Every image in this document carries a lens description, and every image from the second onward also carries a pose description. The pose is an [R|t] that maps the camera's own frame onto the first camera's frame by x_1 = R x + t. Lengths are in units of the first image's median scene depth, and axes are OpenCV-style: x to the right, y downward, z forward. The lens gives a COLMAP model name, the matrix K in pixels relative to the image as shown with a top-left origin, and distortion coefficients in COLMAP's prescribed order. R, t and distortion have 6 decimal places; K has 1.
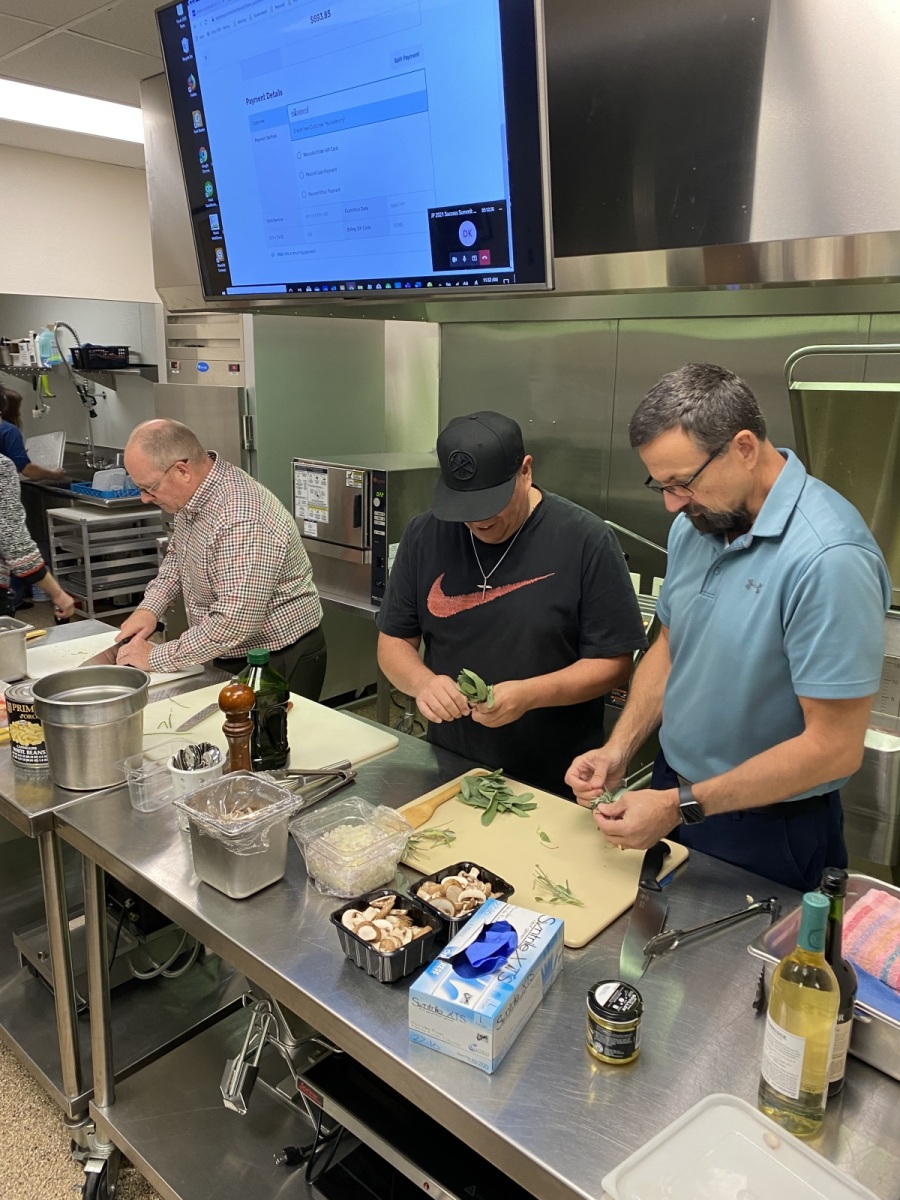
lens RADIAL K [[939.3, 0, 450.0], [0, 939.3, 600.0], [0, 0, 1]] dist [0.042700, 0.003324]
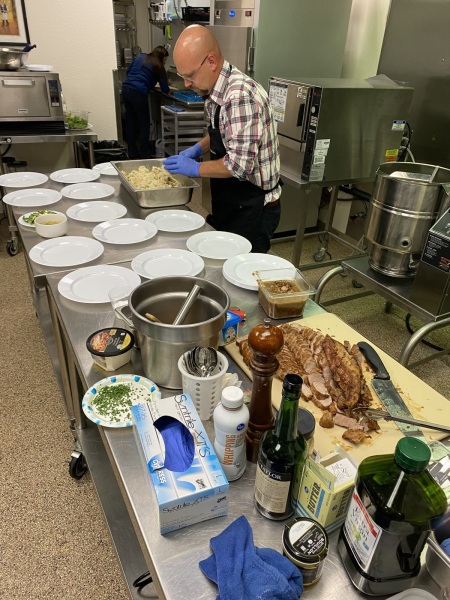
lens RADIAL K [[471.0, 0, 235.8], [0, 471.0, 300.1], [0, 0, 1]] dist [0.030644, -0.000680]
pose [[0.942891, 0.190263, -0.273416, 0.060982], [-0.113010, 0.954855, 0.274737, -0.005208], [0.313345, -0.228148, 0.921826, 0.153632]]
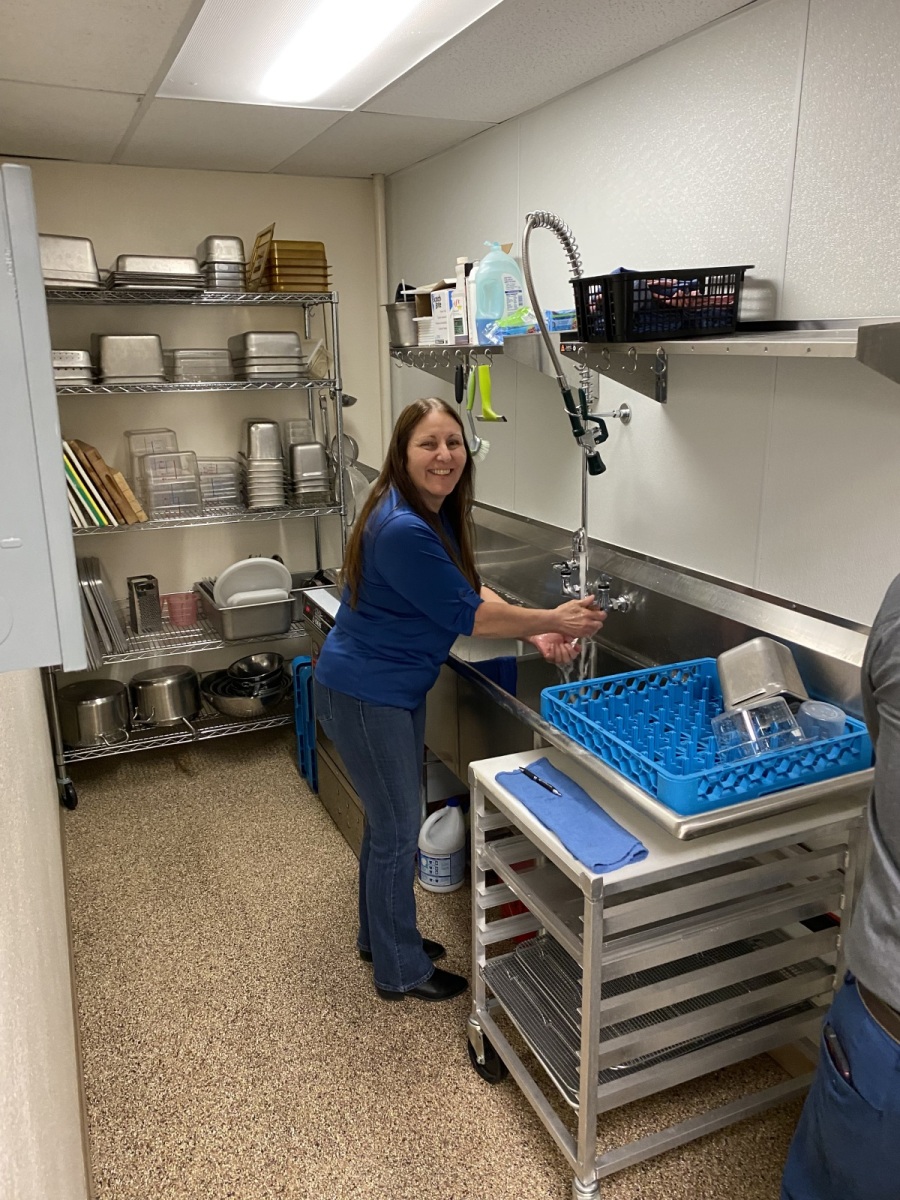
lens RADIAL K [[939.3, 0, 450.0], [0, 939.3, 600.0], [0, 0, 1]] dist [0.042700, 0.003324]
pose [[0.920119, 0.072092, -0.384947, -0.462591], [-0.062680, 0.997349, 0.036961, -0.250584], [0.386591, -0.009880, 0.922198, 1.035168]]
